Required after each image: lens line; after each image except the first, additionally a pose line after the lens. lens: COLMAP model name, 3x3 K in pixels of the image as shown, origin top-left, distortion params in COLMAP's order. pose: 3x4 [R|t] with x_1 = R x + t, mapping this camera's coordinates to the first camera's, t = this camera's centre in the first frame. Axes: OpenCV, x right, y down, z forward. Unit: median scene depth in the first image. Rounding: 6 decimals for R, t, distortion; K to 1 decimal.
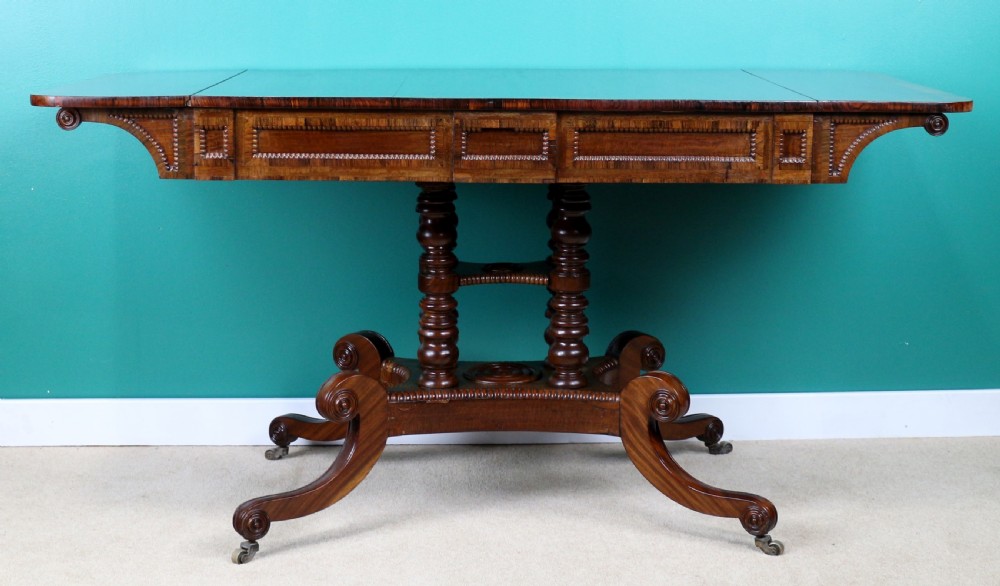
lens RADIAL K [[1514.9, 0, 505.7], [0, 1514.9, 261.9], [0, 0, 1]] dist [-0.071662, 0.000000]
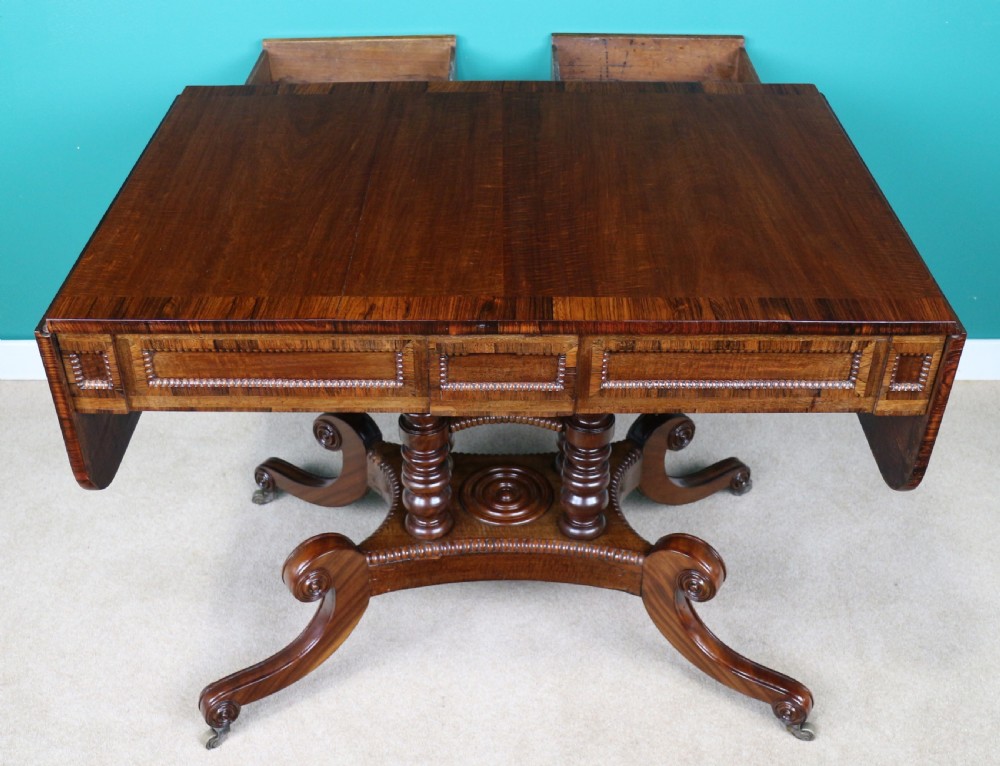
lens RADIAL K [[1103.9, 0, 513.2], [0, 1103.9, 351.1], [0, 0, 1]] dist [-0.132216, 0.000000]
pose [[0.999788, 0.013660, -0.015431, 0.011171], [-0.006185, 0.913131, 0.407620, -0.271150], [0.019659, -0.407438, 0.913021, 0.499763]]
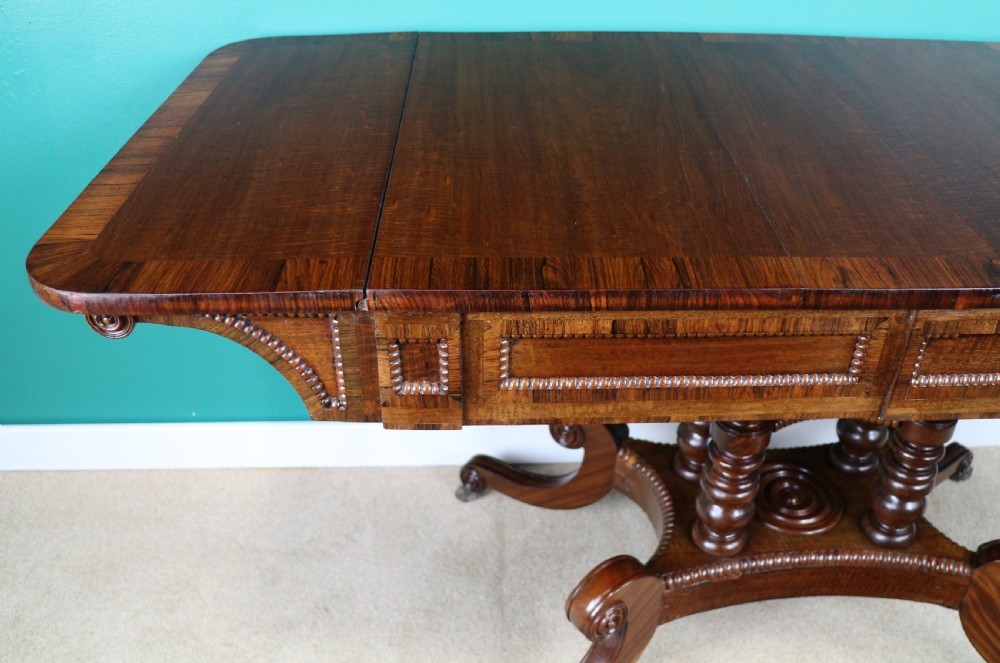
lens RADIAL K [[865.6, 0, 536.8], [0, 865.6, 296.1], [0, 0, 1]] dist [-0.151386, 0.095494]
pose [[0.999646, 0.004371, 0.026260, -0.150185], [-0.013615, 0.931599, 0.363232, -0.182668], [-0.022876, -0.363460, 0.931329, 0.693025]]
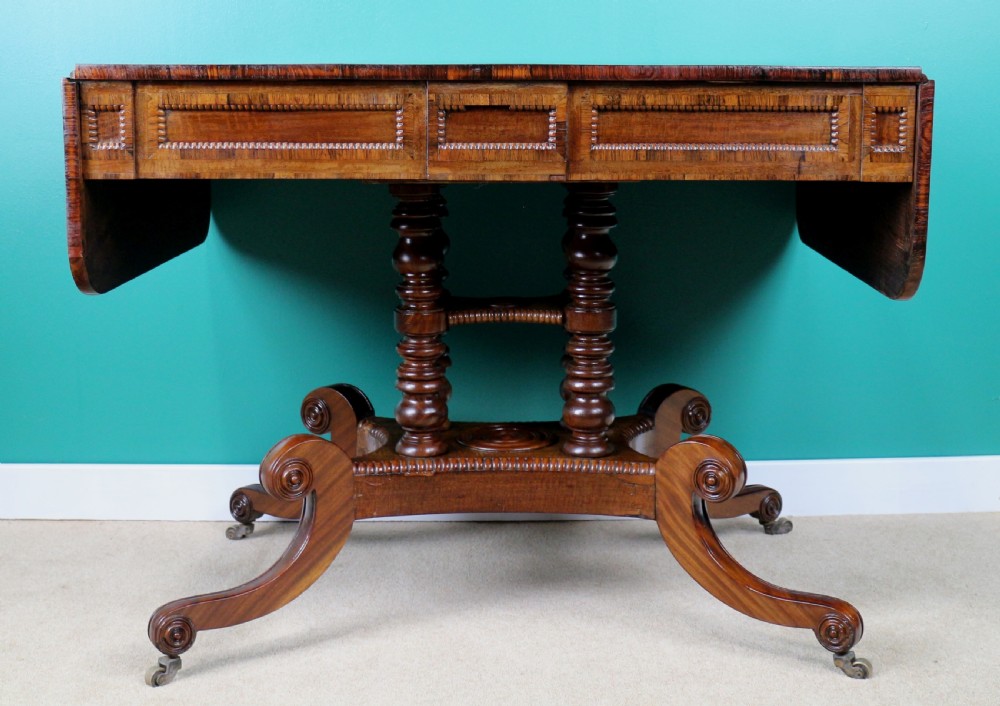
lens RADIAL K [[1323.0, 0, 513.2], [0, 1323.0, 298.3], [0, 0, 1]] dist [-0.106584, 0.000000]
pose [[0.999469, -0.002419, -0.032506, 0.025957], [0.001640, 0.999712, -0.023957, 0.019127], [0.032554, 0.023890, 0.999184, 0.333474]]
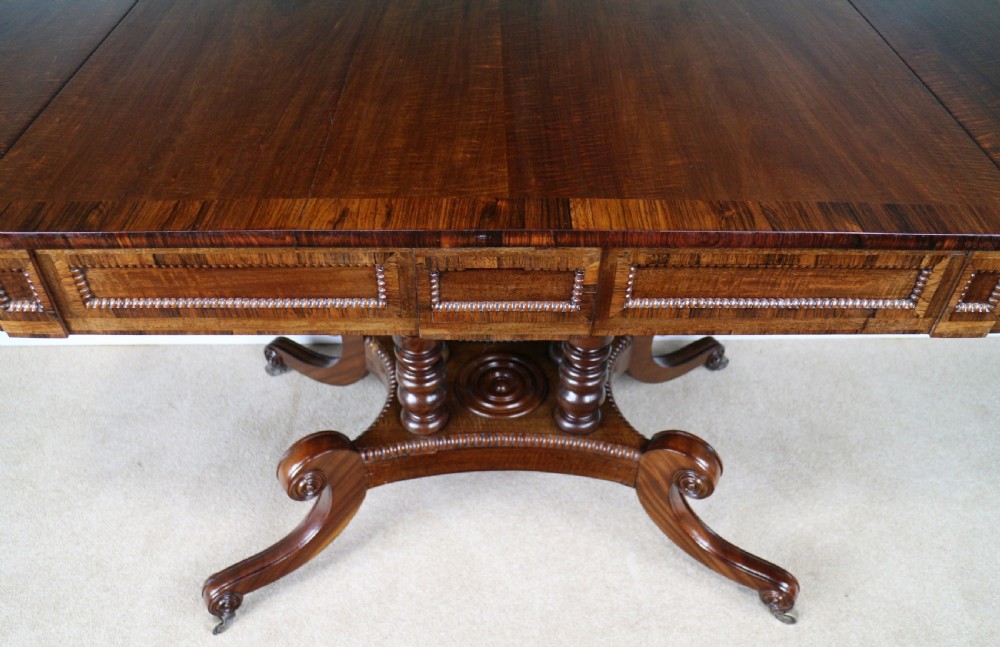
lens RADIAL K [[784.7, 0, 500.2], [0, 784.7, 315.9], [0, 0, 1]] dist [-0.153047, 0.090617]
pose [[0.999869, 0.015643, -0.004218, -0.001463], [-0.011090, 0.850621, 0.525663, -0.207911], [0.011811, -0.525547, 0.850683, 0.687120]]
